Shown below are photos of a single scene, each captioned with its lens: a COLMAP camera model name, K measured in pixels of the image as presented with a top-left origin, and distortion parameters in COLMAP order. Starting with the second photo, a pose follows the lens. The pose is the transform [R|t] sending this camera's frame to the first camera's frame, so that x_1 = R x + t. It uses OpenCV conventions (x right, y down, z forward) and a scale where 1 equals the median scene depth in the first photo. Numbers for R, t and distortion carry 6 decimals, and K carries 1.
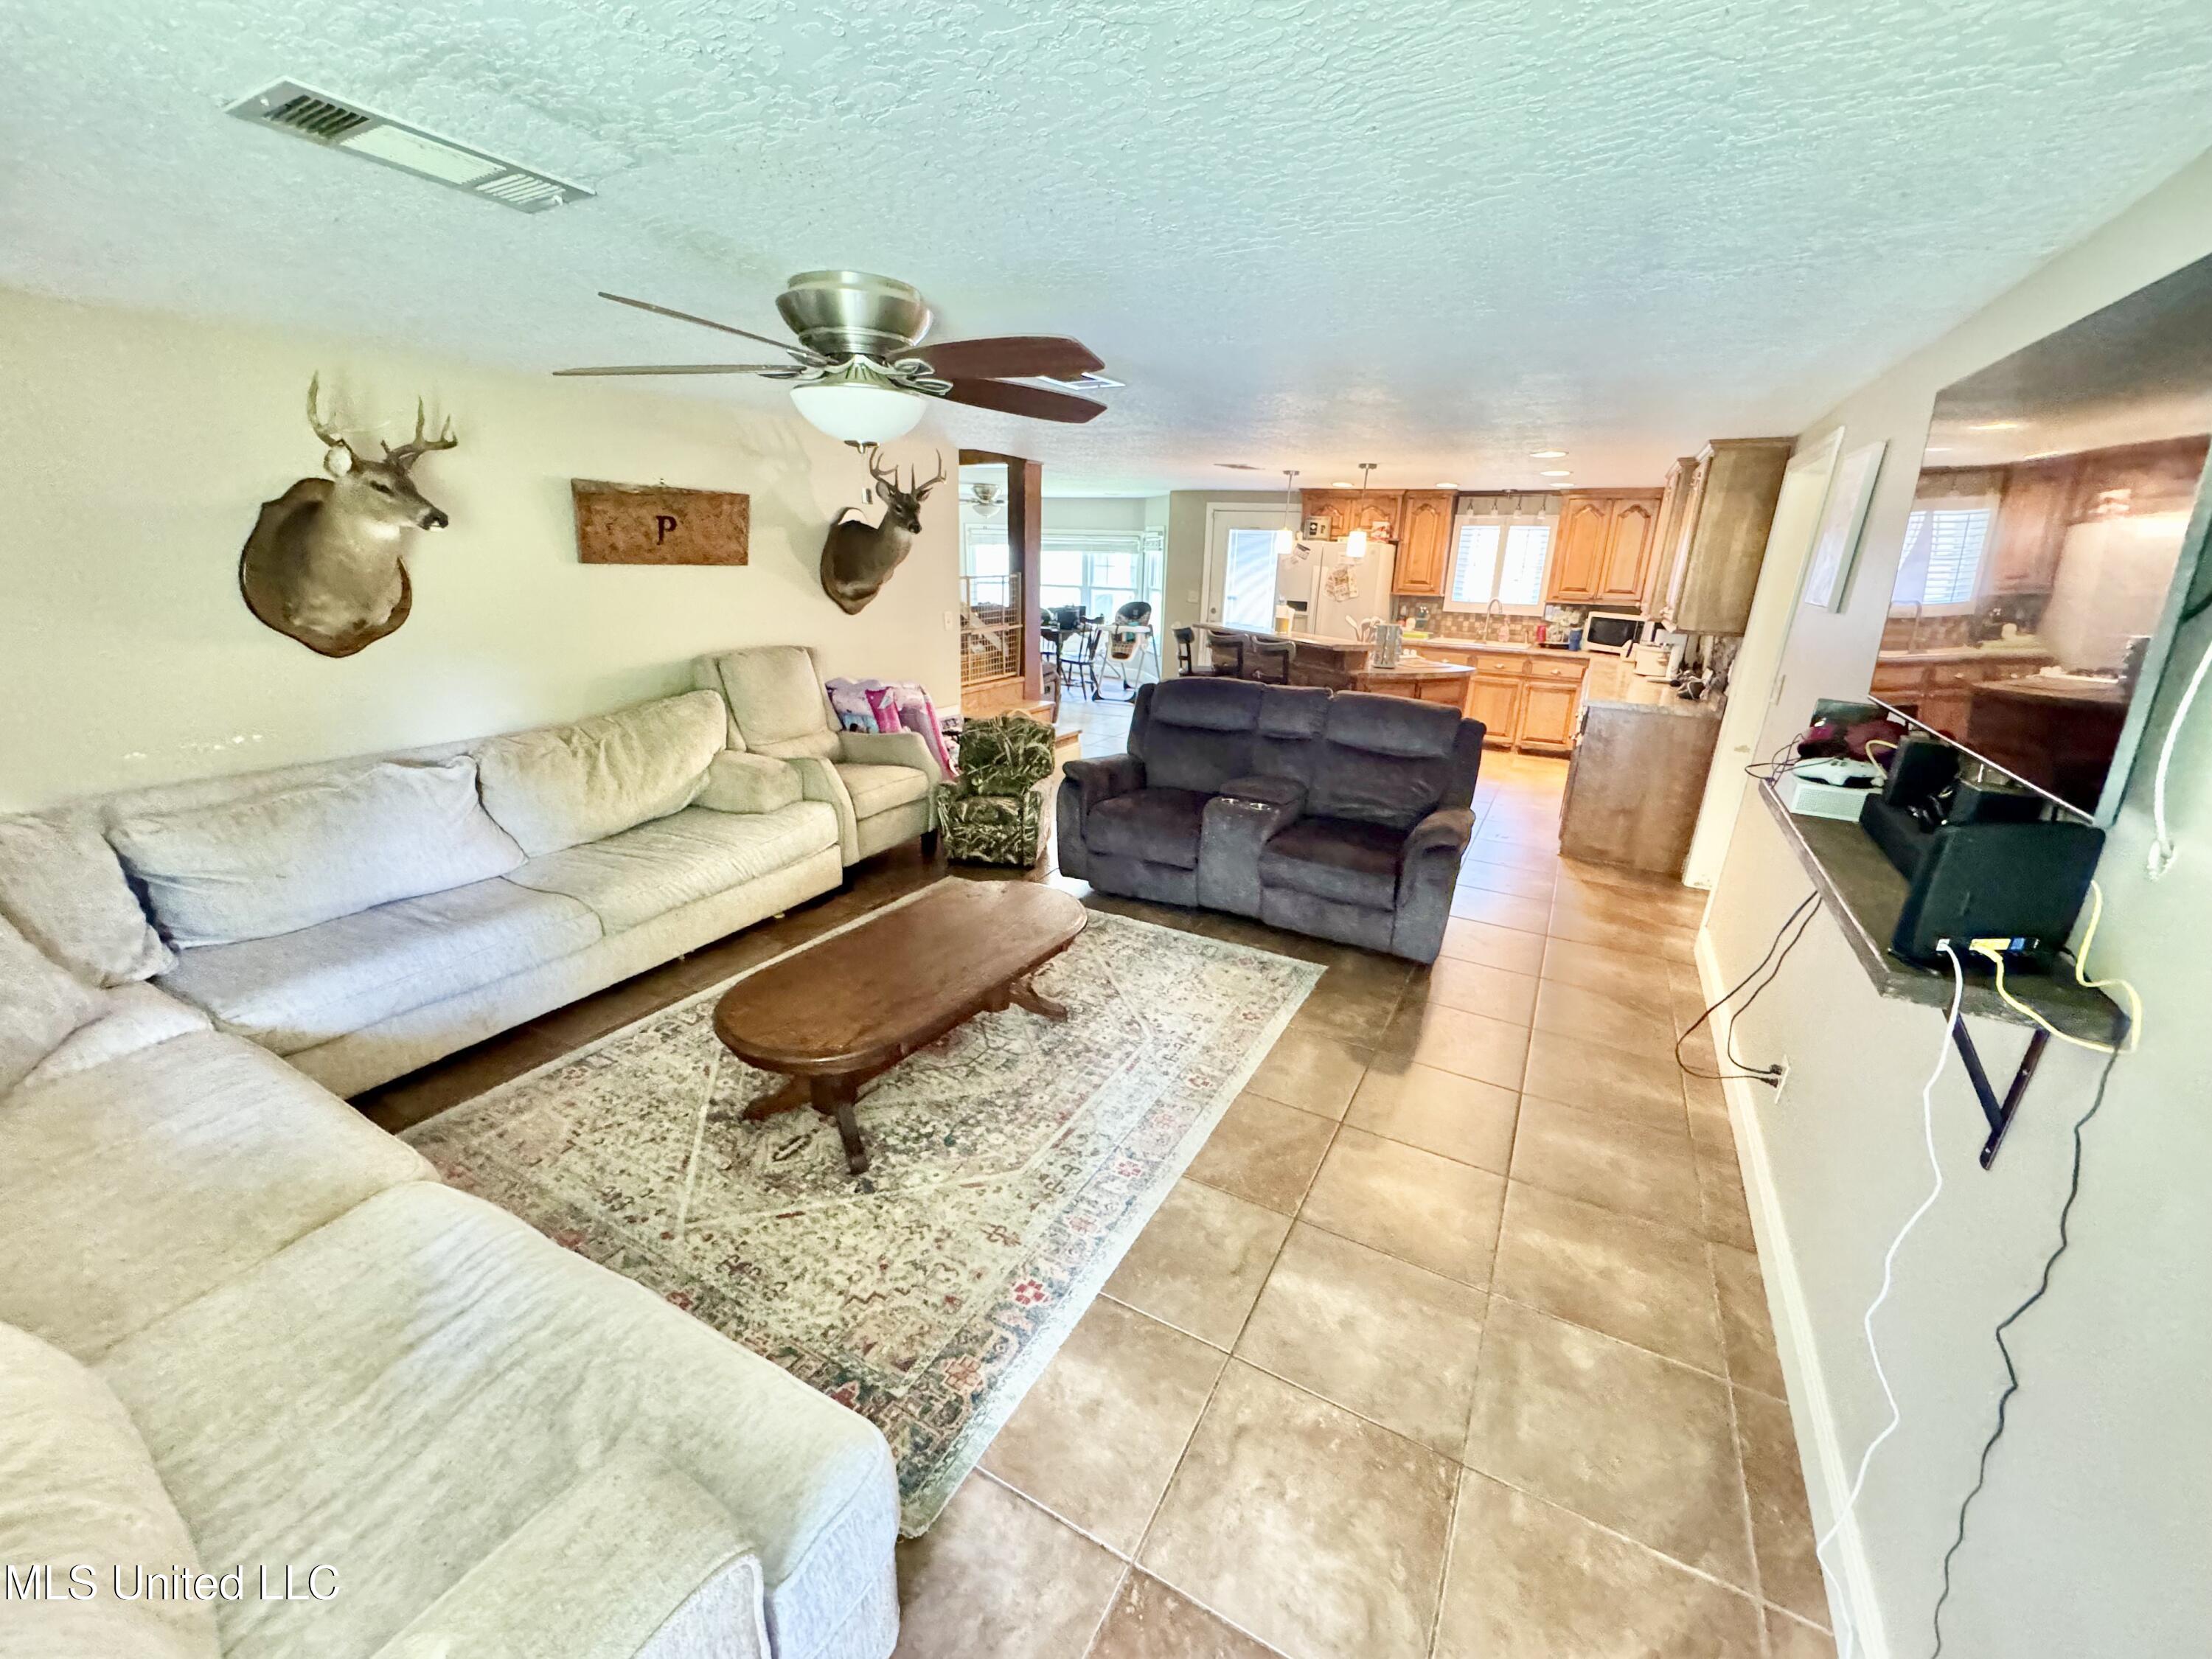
lens RADIAL K [[882.9, 0, 1108.7], [0, 882.9, 826.9], [0, 0, 1]] dist [0.001376, -0.000014]
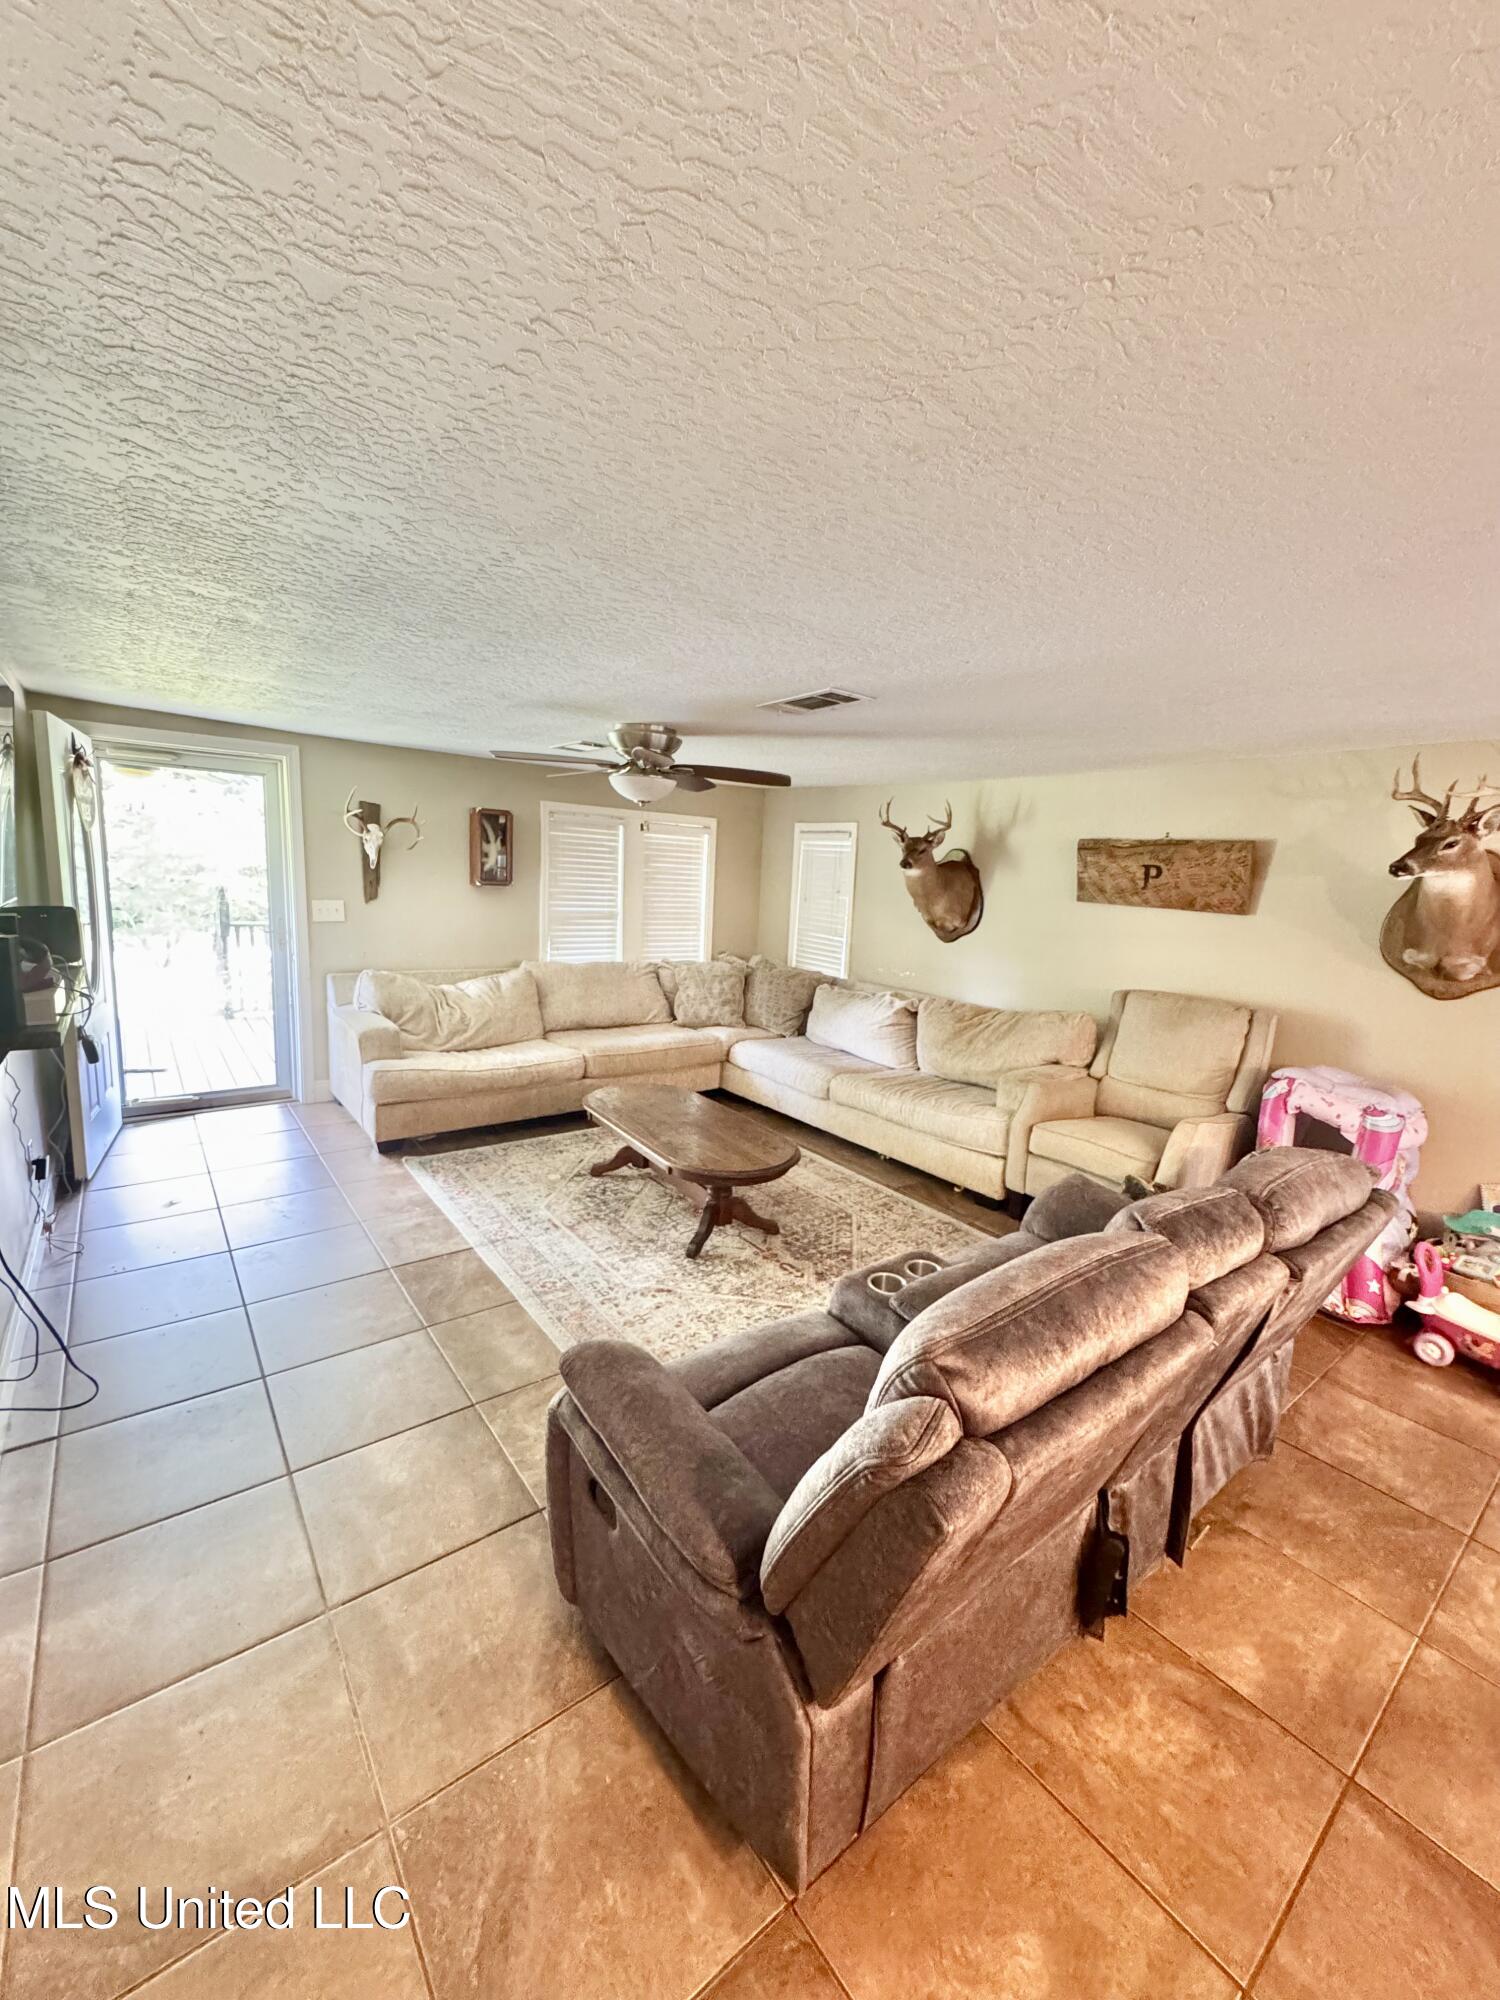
lens RADIAL K [[798.3, 0, 752.8], [0, 798.3, 1002.2], [0, 0, 1]] dist [0.001376, -0.000014]
pose [[-0.398375, 0.107946, -0.910849, 0.635413], [-0.337593, 0.906085, 0.255033, -0.286063], [0.852836, 0.409094, -0.324520, 0.983662]]
